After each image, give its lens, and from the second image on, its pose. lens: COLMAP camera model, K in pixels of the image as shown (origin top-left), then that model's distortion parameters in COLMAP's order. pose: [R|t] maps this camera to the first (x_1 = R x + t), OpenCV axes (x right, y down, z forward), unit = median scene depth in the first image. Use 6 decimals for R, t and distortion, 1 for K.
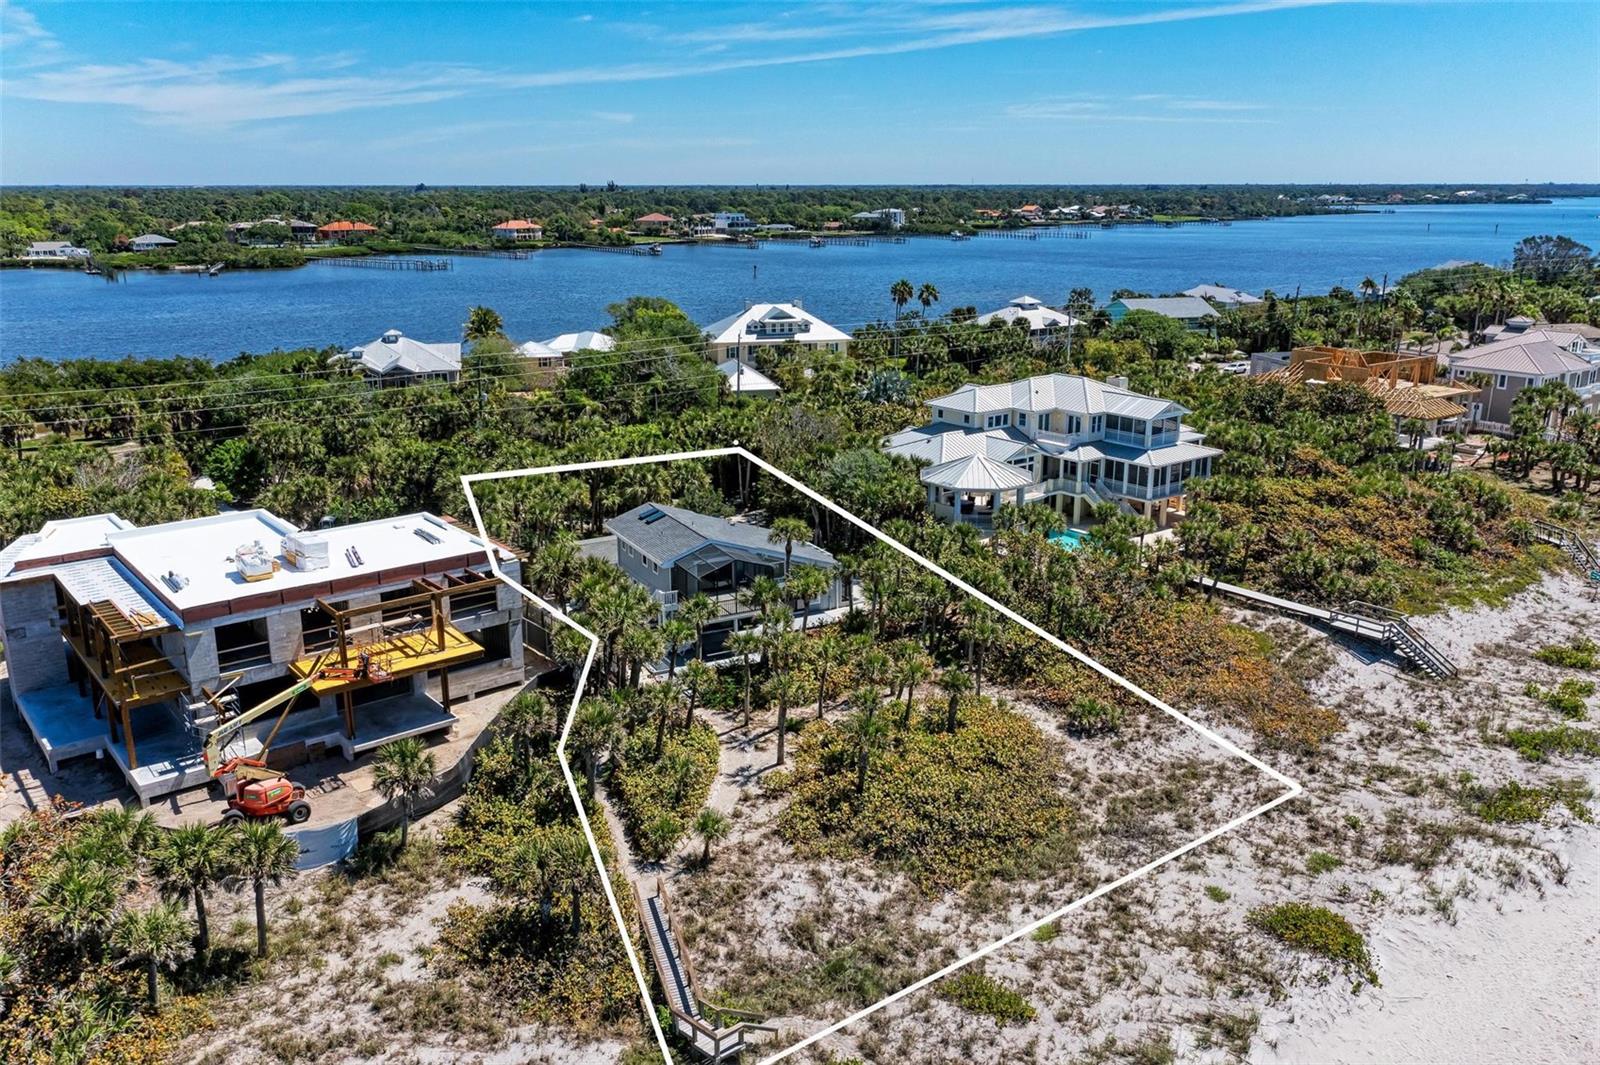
lens RADIAL K [[1226.1, 0, 800.0], [0, 1226.1, 532.5], [0, 0, 1]] dist [-0.001592, 0.002528]
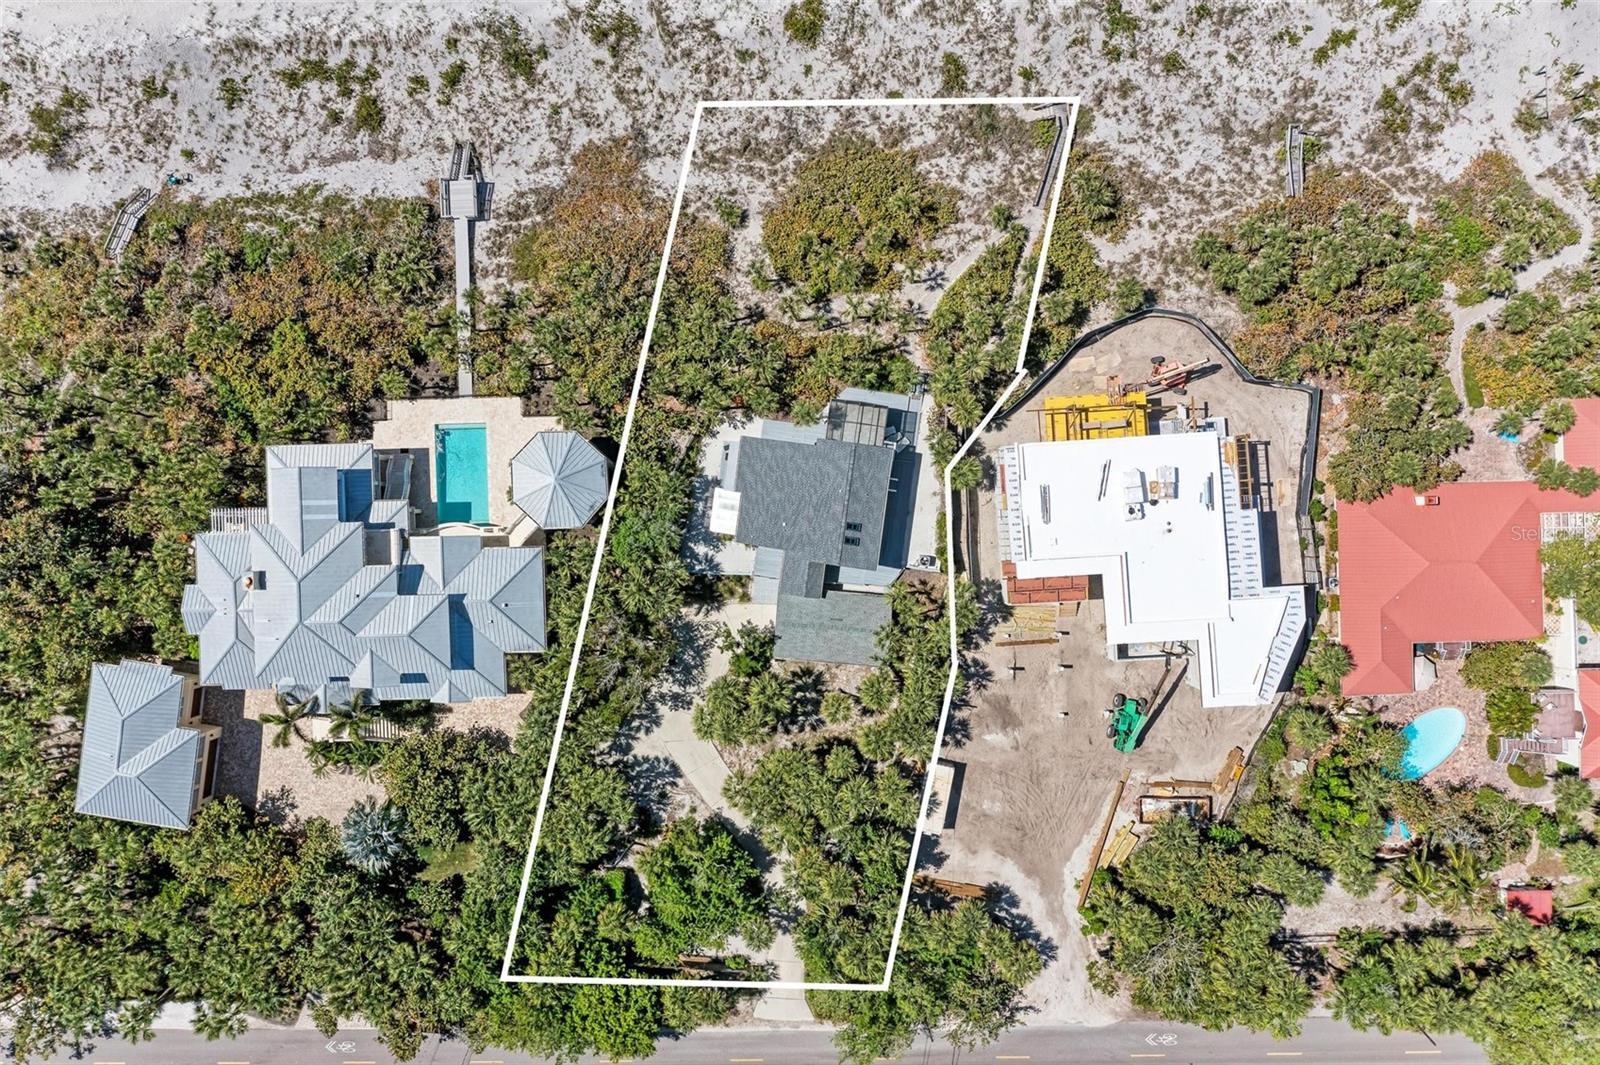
lens RADIAL K [[1234.4, 0, 790.7], [0, 1234.4, 563.9], [0, 0, 1]] dist [0.000097, -0.000703]
pose [[-0.812334, -0.582615, 0.025960, -0.095076], [0.199695, -0.236059, 0.950999, -0.985523], [-0.547938, 0.777712, 0.308104, 0.520603]]
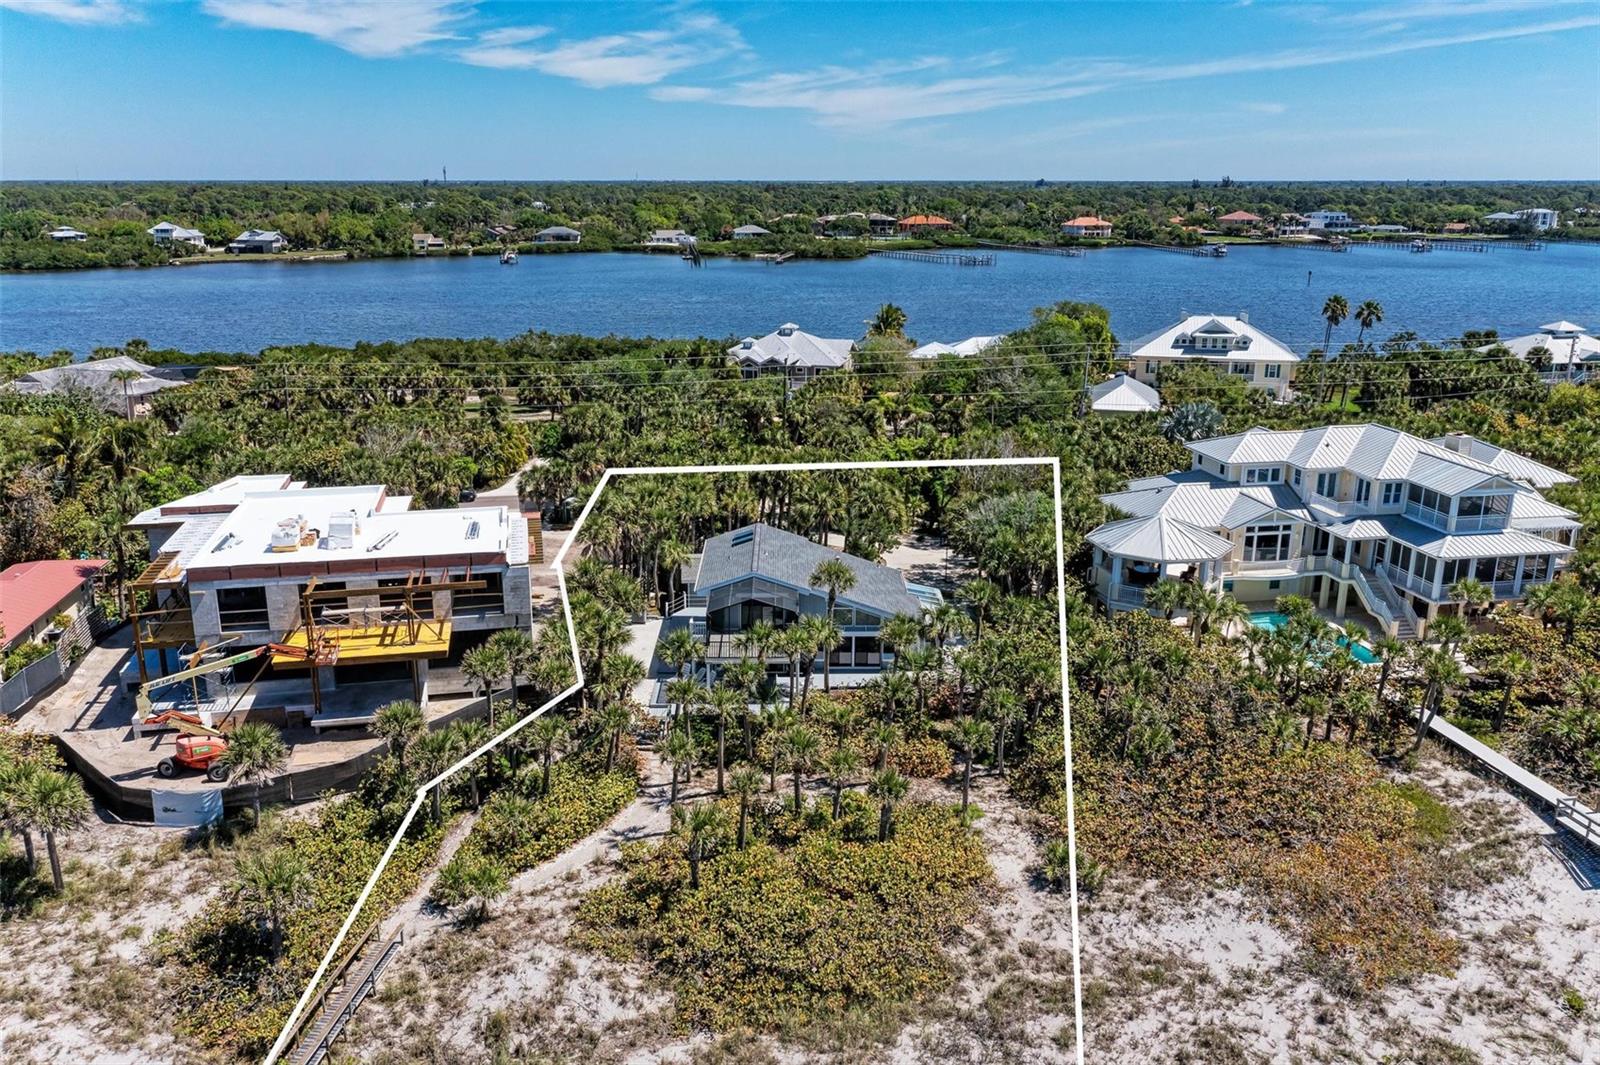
lens RADIAL K [[1239.3, 0, 808.1], [0, 1239.3, 540.6], [0, 0, 1]] dist [0.005638, -0.002763]
pose [[0.887726, 0.129408, -0.441809, 0.266329], [-0.126531, 0.991305, 0.036118, -0.040579], [0.442642, 0.023839, 0.896382, 0.137579]]
